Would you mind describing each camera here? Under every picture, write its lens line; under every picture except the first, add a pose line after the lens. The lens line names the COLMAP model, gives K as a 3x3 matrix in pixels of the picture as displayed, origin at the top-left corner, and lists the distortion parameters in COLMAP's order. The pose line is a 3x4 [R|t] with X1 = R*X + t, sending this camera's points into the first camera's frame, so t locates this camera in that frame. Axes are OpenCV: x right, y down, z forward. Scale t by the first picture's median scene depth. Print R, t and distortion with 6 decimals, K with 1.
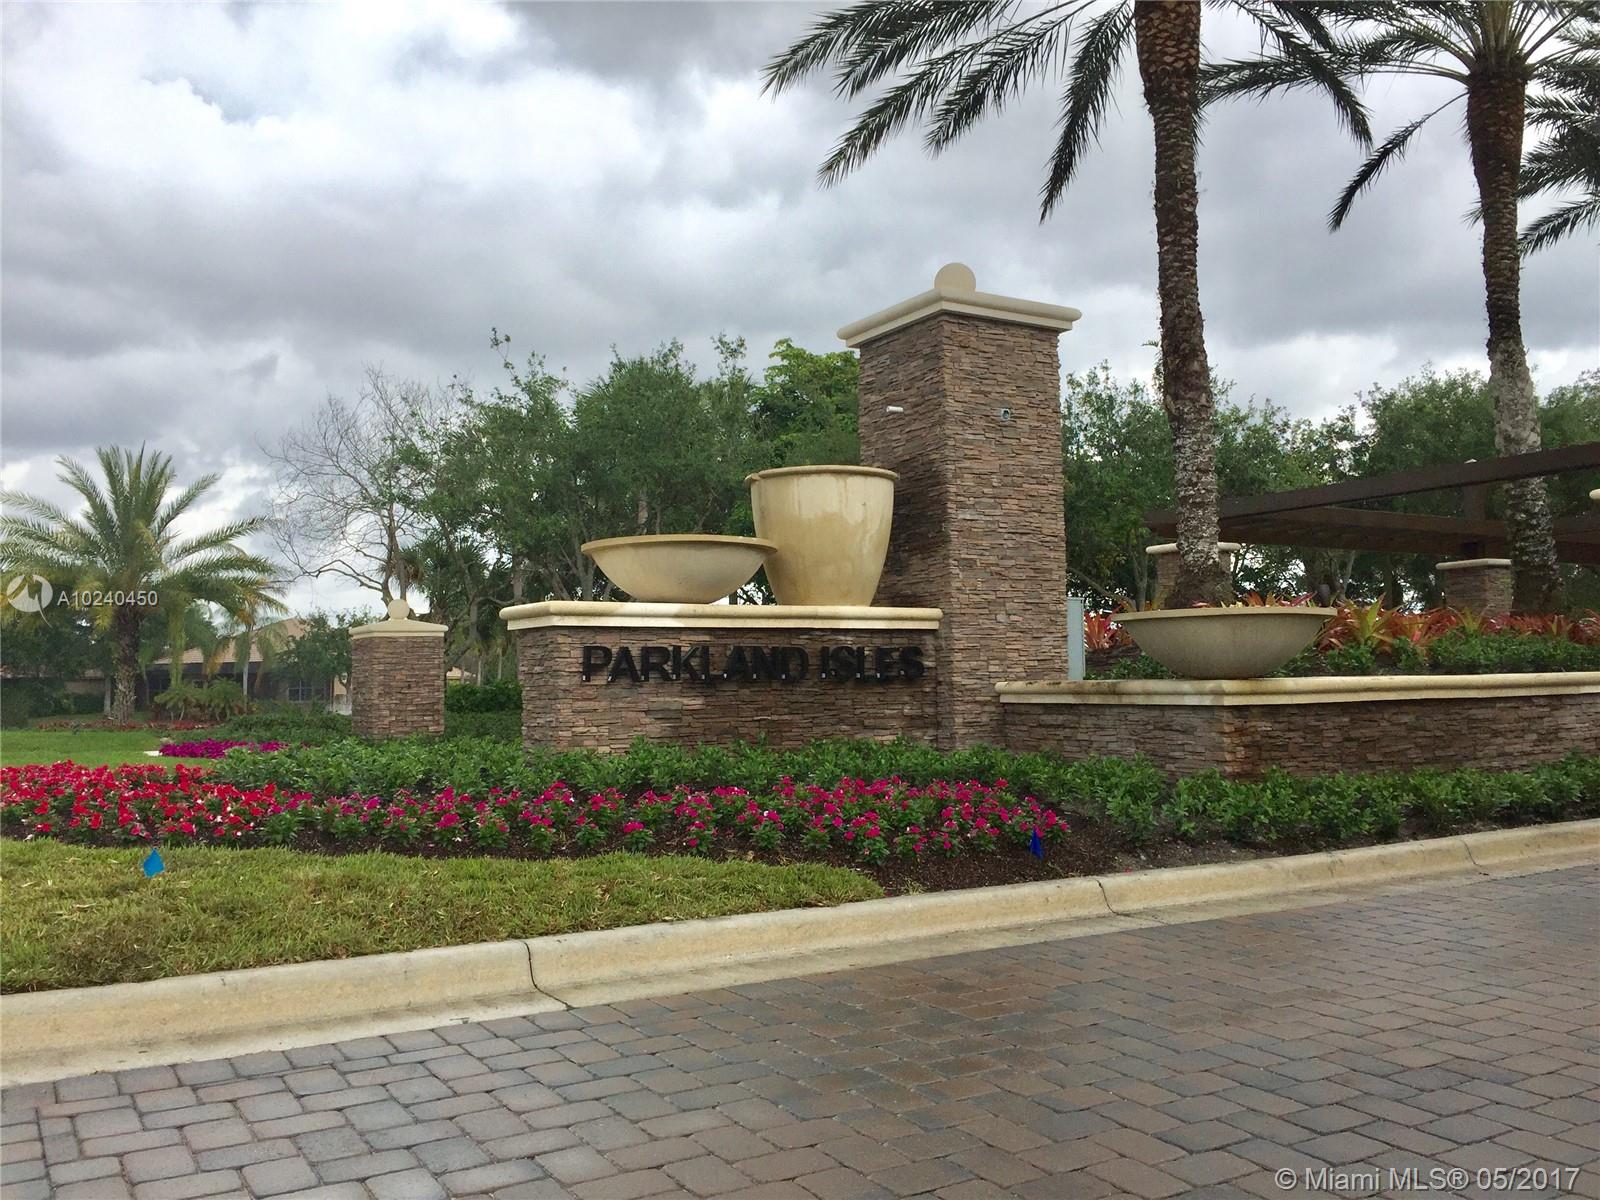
lens RADIAL K [[1389.4, 0, 800.0], [0, 1389.4, 600.0], [0, 0, 1]] dist [0.079824, -0.096830]
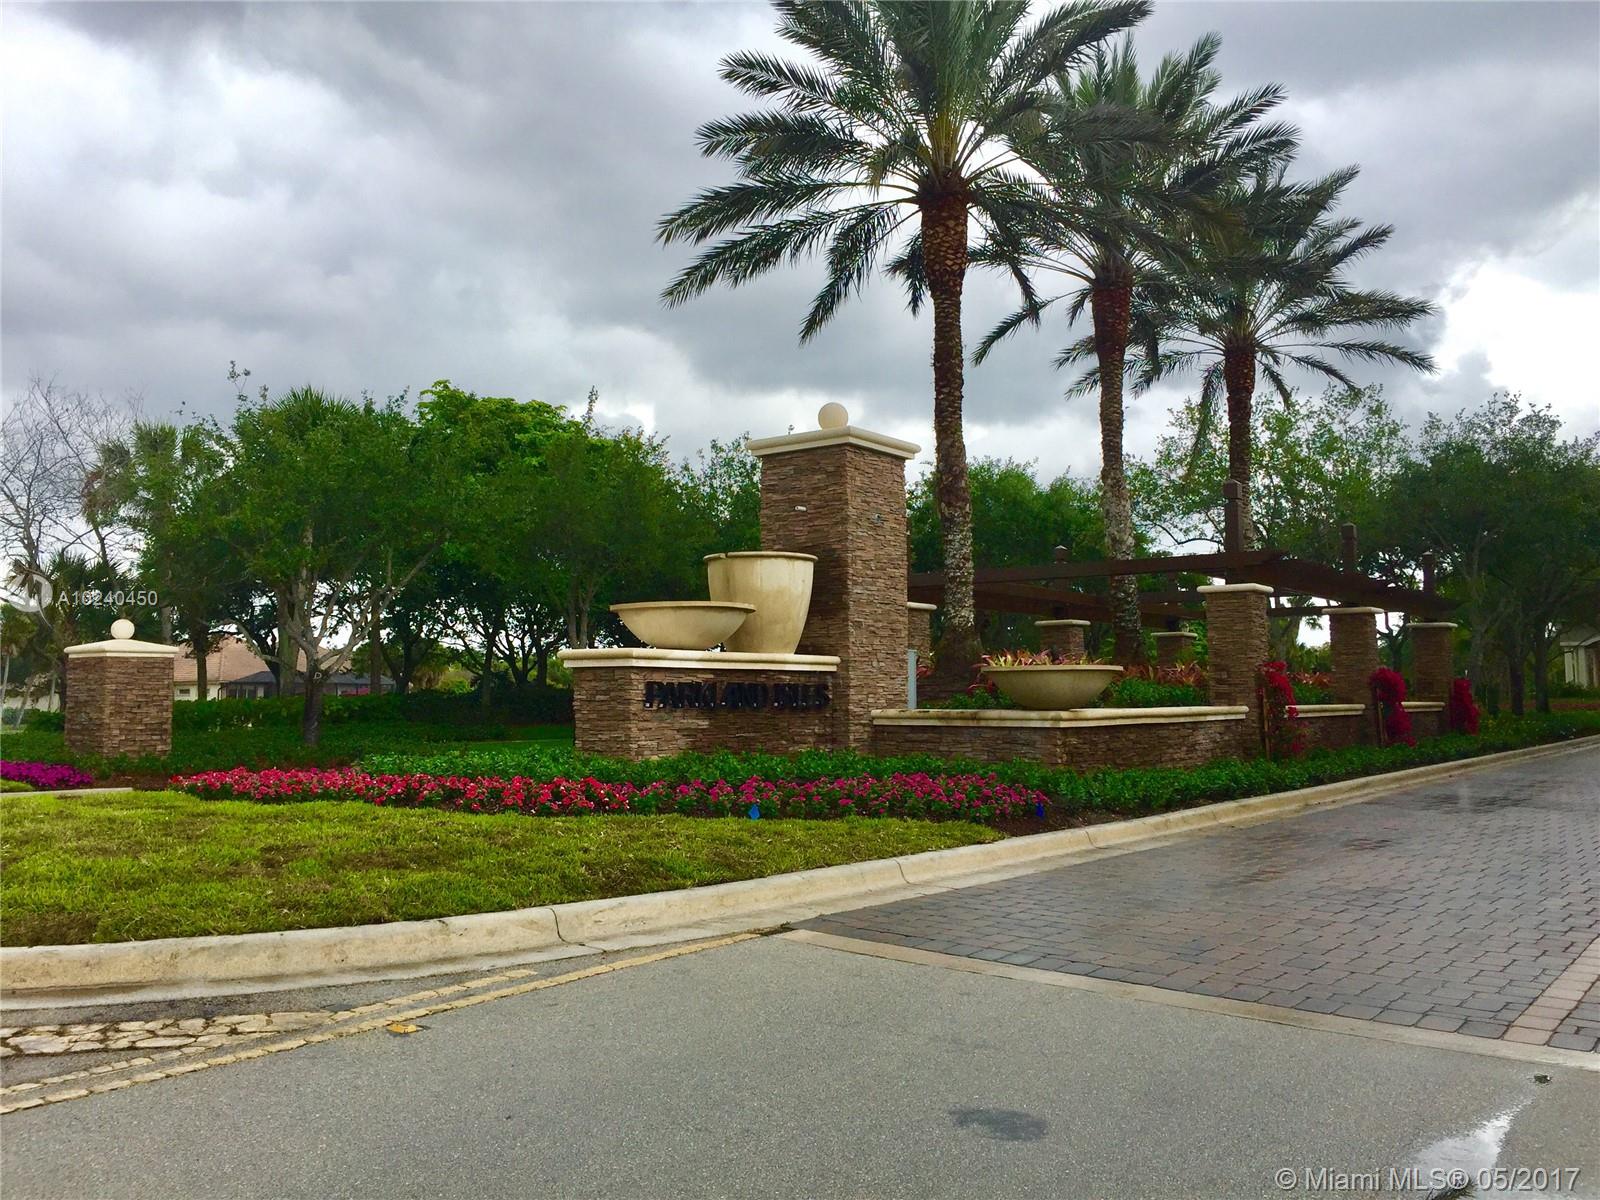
lens RADIAL K [[1389.4, 0, 800.0], [0, 1389.4, 600.0], [0, 0, 1]] dist [0.079824, -0.096830]
pose [[0.928464, 0.038646, 0.369406, -0.446816], [-0.032919, 0.999220, -0.021797, -0.018524], [-0.369961, 0.008077, 0.929012, -0.271597]]
